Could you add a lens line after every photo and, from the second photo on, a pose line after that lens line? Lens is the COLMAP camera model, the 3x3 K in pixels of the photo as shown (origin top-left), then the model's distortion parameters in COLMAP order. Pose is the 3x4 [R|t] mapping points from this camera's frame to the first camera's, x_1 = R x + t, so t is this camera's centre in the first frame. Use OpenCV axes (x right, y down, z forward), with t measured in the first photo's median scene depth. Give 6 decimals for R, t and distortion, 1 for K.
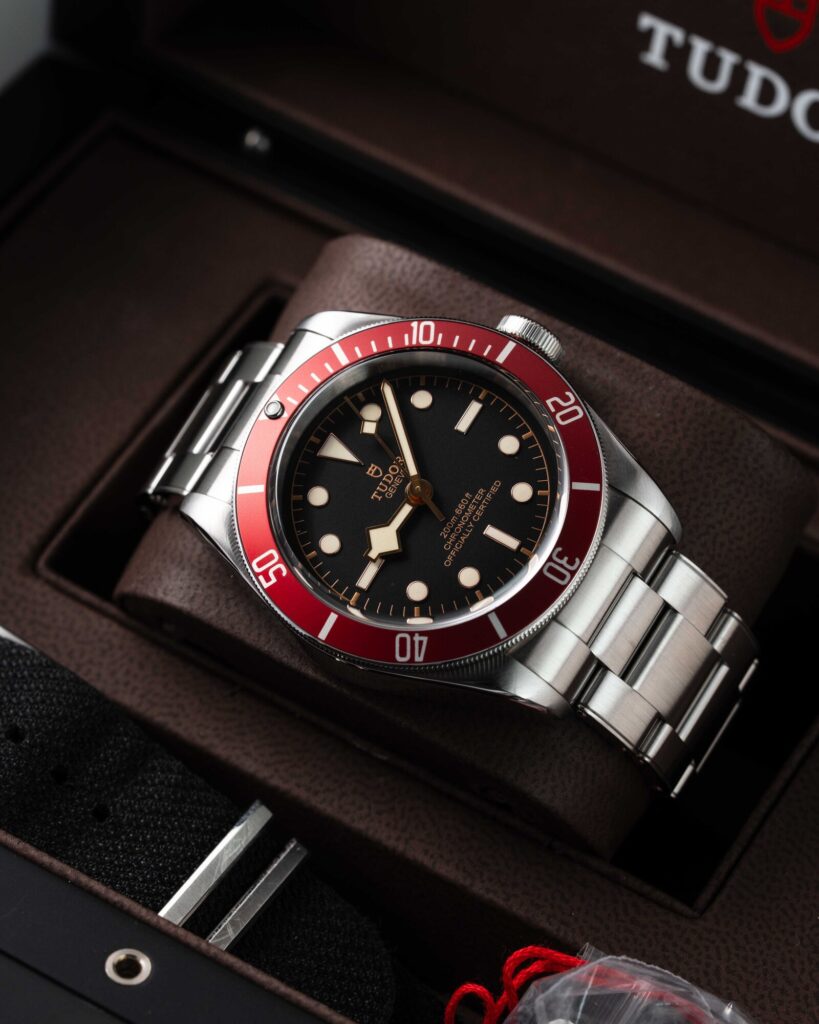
lens RADIAL K [[4679.6, 0, 274.6], [0, 4679.6, 599.3], [0, 0, 1]] dist [-0.070397, 0.000000]
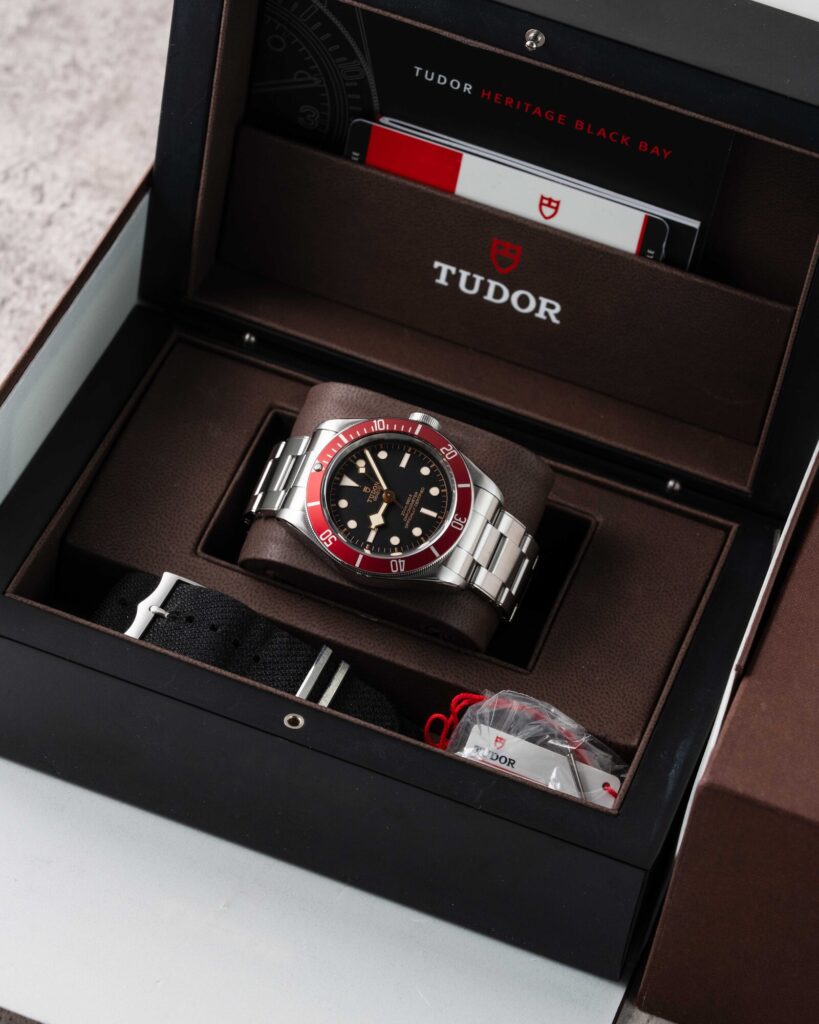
lens RADIAL K [[4679.6, 0, 410.6], [0, 4679.6, 509.8], [0, 0, 1]] dist [-0.070397, 0.000000]
pose [[0.976646, -0.112911, 0.182795, -0.360175], [0.116402, 0.993166, -0.008446, 0.003271], [-0.180592, 0.029527, 0.983115, -1.168633]]
